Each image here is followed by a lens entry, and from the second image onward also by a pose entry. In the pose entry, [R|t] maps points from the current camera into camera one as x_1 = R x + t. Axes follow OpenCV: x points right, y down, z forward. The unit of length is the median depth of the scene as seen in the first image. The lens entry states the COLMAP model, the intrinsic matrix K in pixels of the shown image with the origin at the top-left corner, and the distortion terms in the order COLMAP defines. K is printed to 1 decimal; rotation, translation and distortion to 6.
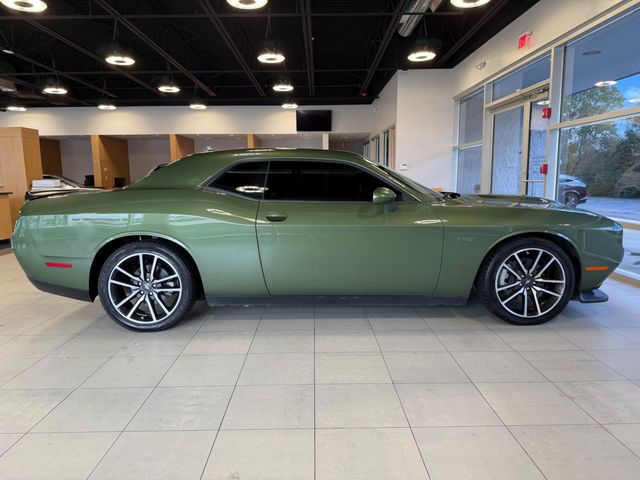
lens RADIAL K [[447.4, 0, 320.0], [0, 447.4, 240.0], [0, 0, 1]] dist [0.115603, -0.191256]
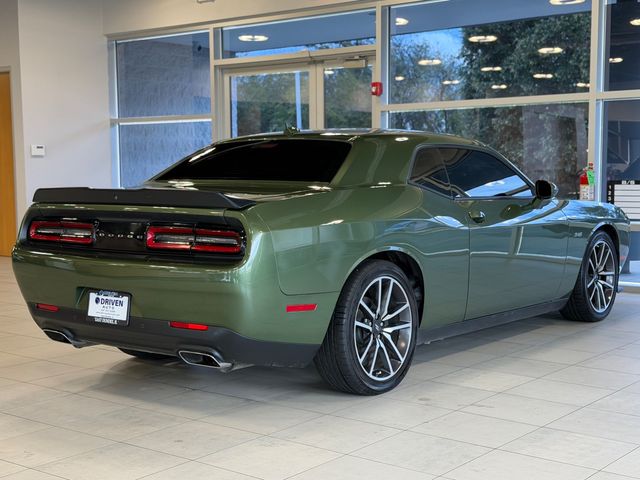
lens RADIAL K [[955.4, 0, 320.0], [0, 955.4, 240.0], [0, 0, 1]] dist [0.082912, 0.025759]
pose [[0.631526, -0.051238, 0.773660, -1.561117], [0.104178, 0.994374, -0.019184, -0.009208], [-0.768324, 0.092714, 0.633311, 0.136522]]
